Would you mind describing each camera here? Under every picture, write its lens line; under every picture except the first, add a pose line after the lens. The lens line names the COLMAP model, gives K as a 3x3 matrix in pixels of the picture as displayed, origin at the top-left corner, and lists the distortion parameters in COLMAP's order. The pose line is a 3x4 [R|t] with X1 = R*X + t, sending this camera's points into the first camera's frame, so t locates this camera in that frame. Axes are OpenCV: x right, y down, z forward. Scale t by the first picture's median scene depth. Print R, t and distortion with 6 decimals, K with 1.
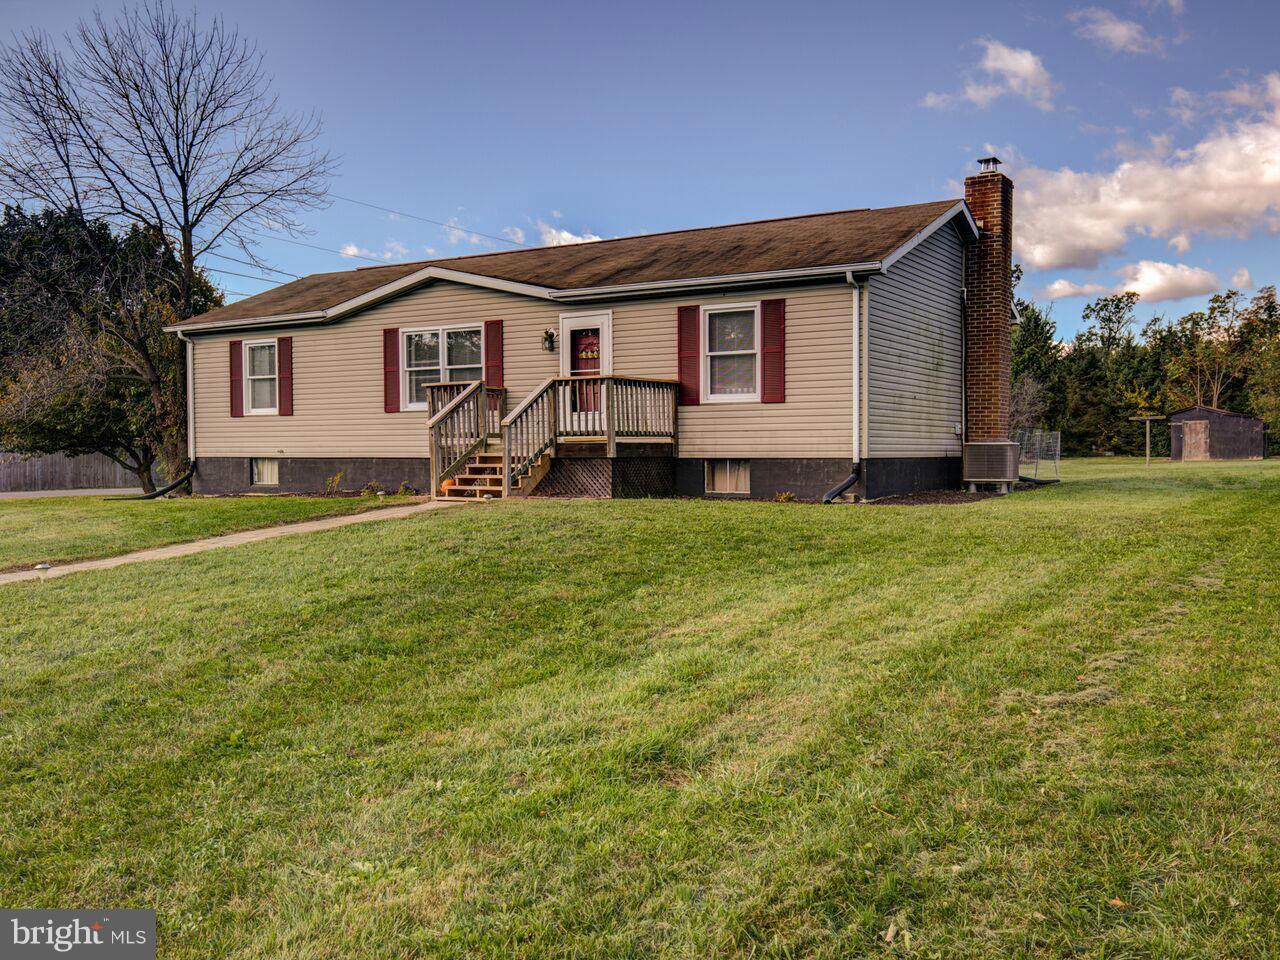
lens RADIAL K [[1160.3, 0, 640.9], [0, 1160.3, 521.4], [0, 0, 1]] dist [-0.001682, -0.003134]
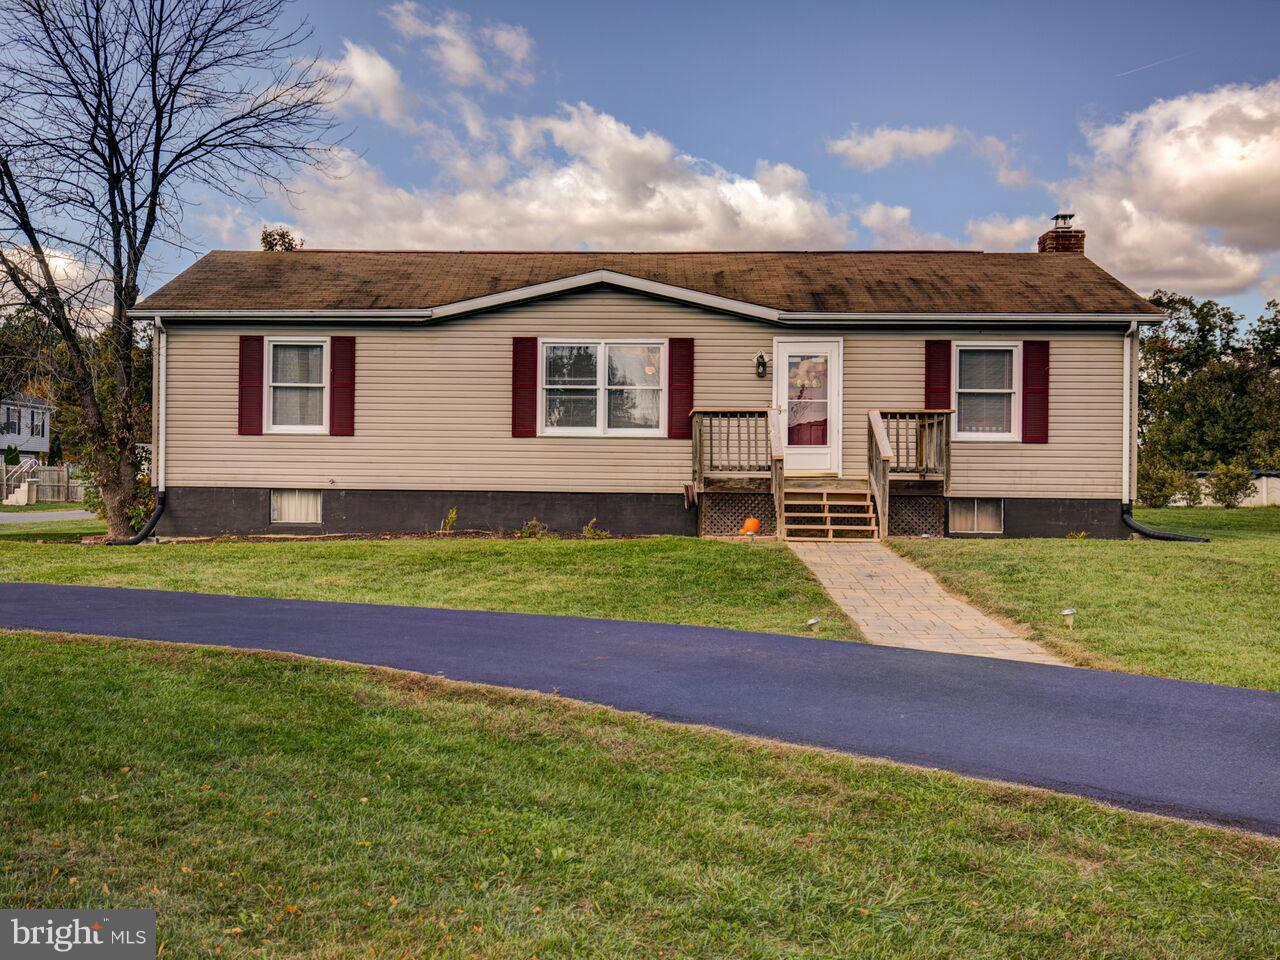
lens RADIAL K [[1037.9, 0, 637.5], [0, 1037.9, 497.2], [0, 0, 1]] dist [0.010632, -0.002506]
pose [[0.872636, 0.007682, 0.488311, -0.513063], [0.015076, 0.998976, -0.042659, -0.018038], [-0.488138, 0.044588, 0.871627, 0.315933]]
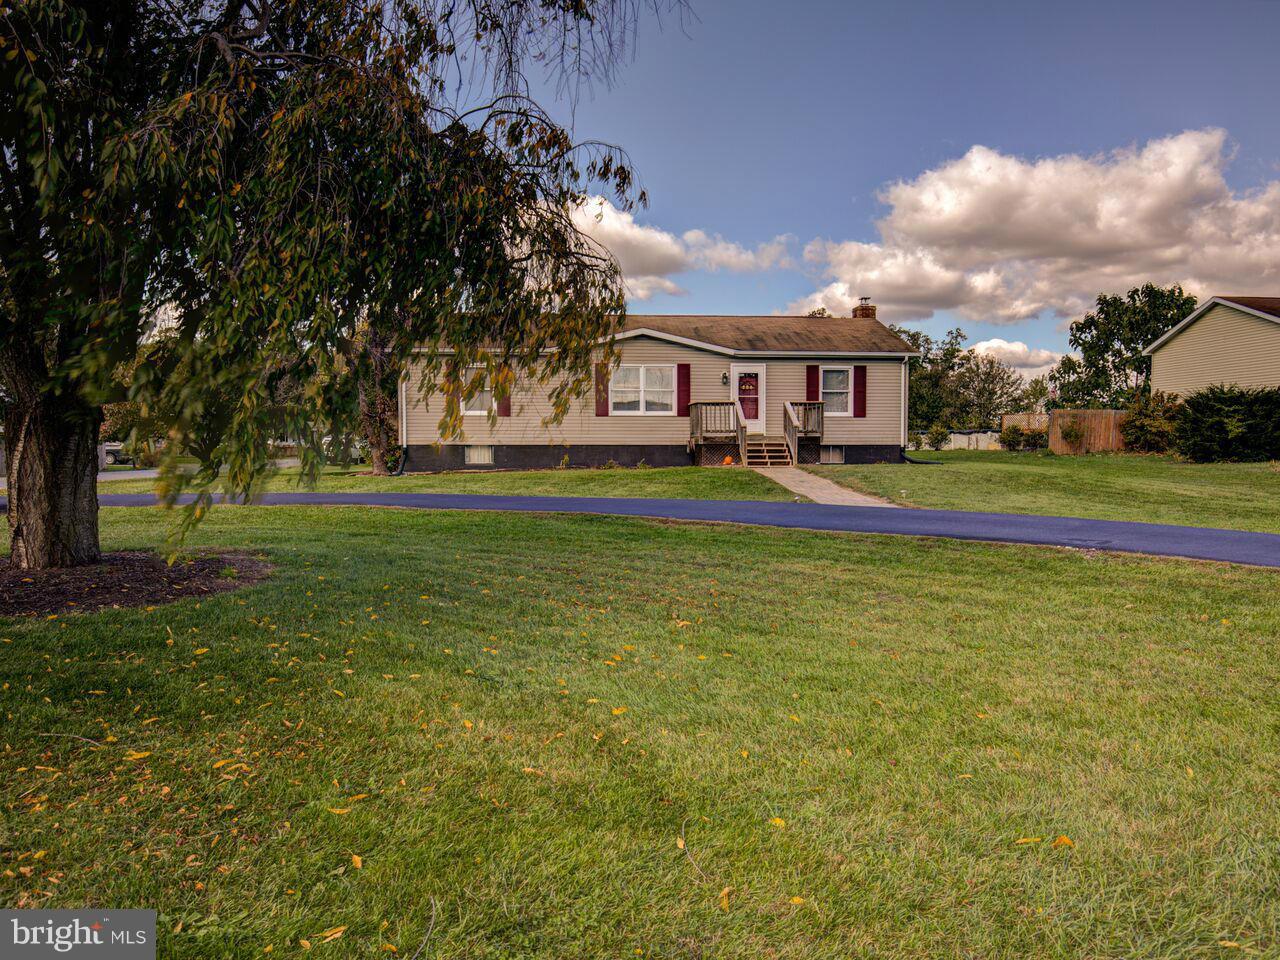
lens RADIAL K [[656.1, 0, 640.0], [0, 656.1, 480.0], [0, 0, 1]] dist [-0.035525, 0.006539]
pose [[0.814663, -0.030491, 0.579133, -0.699539], [0.033842, 0.999415, 0.005013, -0.009980], [-0.578946, 0.015515, 0.815218, 0.246271]]
